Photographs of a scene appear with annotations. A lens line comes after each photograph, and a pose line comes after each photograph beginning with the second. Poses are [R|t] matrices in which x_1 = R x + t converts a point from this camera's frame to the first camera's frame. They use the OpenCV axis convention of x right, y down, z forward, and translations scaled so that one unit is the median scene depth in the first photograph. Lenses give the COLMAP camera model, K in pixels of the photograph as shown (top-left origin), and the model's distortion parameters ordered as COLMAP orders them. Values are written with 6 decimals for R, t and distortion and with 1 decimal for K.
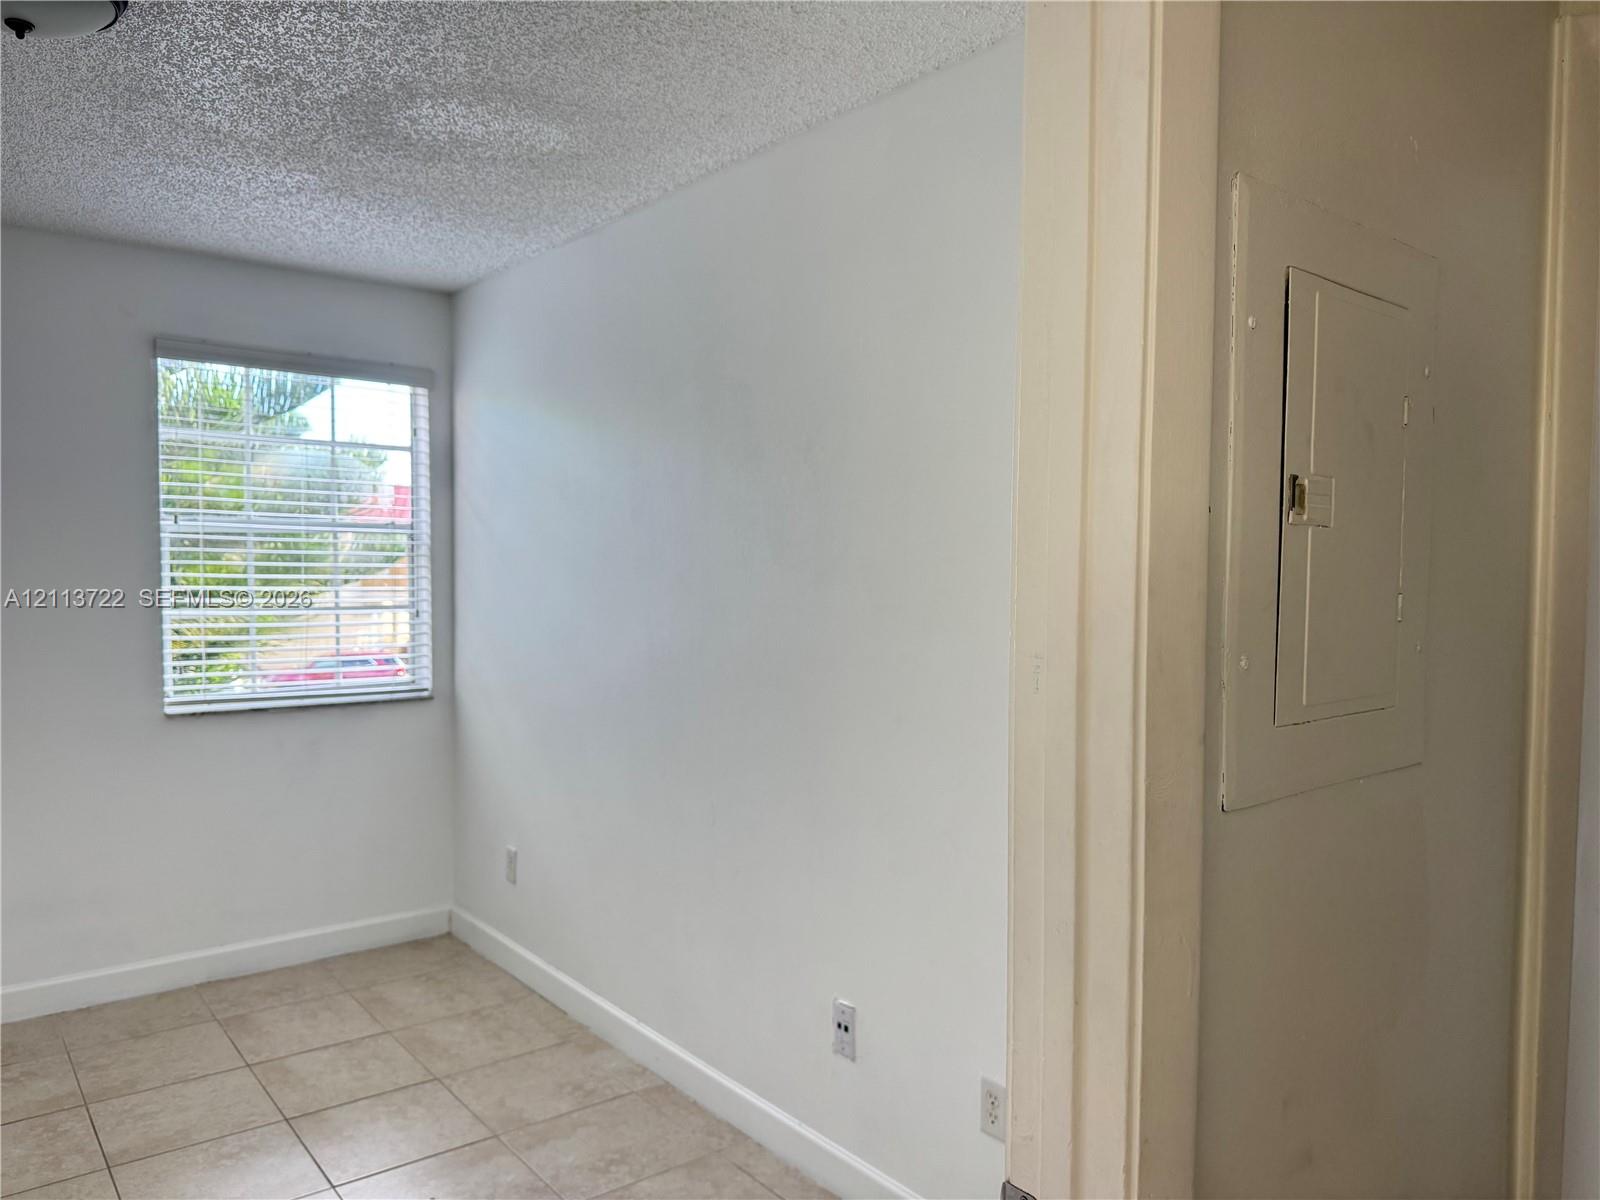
lens RADIAL K [[1111.8, 0, 790.2], [0, 1111.8, 596.8], [0, 0, 1]] dist [0.032232, -0.056704]
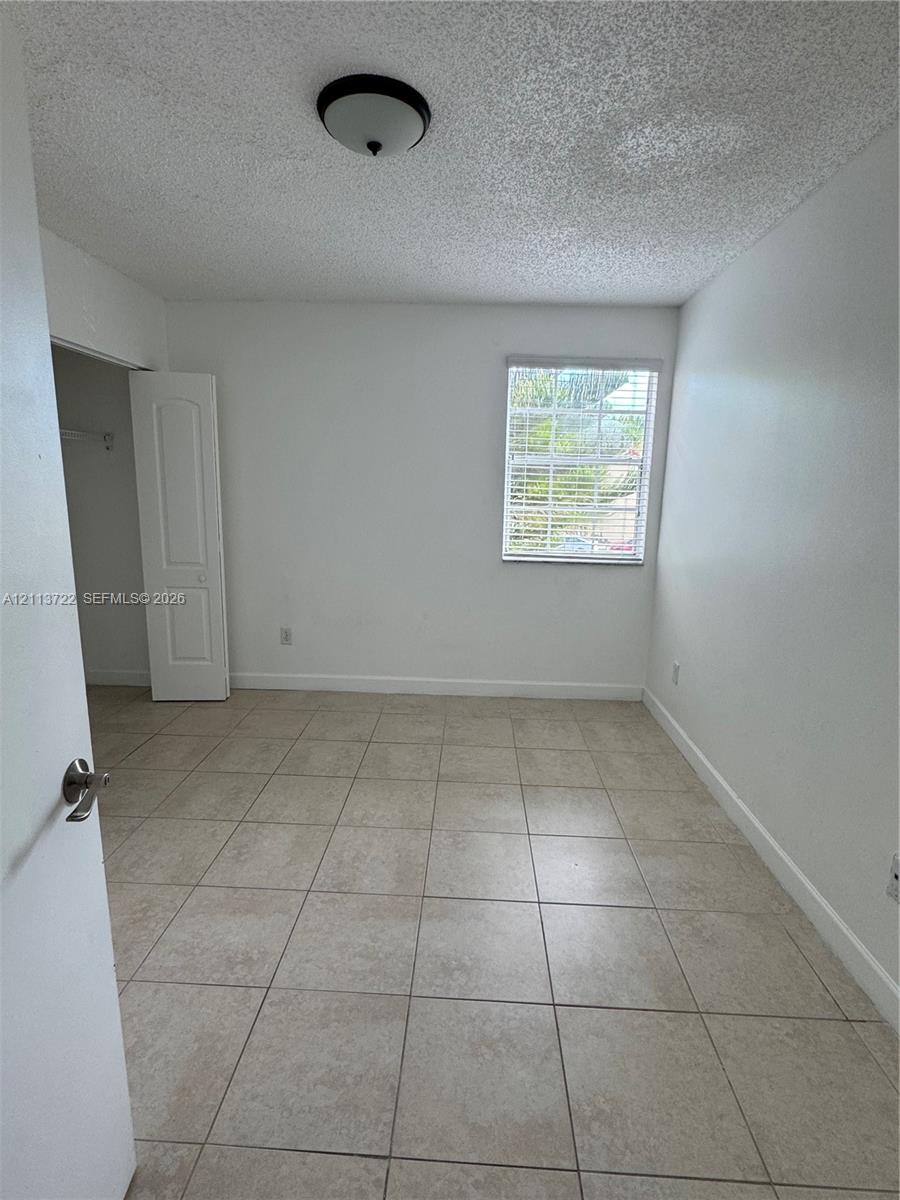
lens RADIAL K [[582.3, 0, 448.5], [0, 582.3, 597.8], [0, 0, 1]] dist [-0.008633, 0.000650]
pose [[0.760140, 0.134365, -0.635715, 0.023673], [-0.035399, 0.985496, 0.165968, 0.005804], [0.648794, -0.103655, 0.753871, 0.187321]]
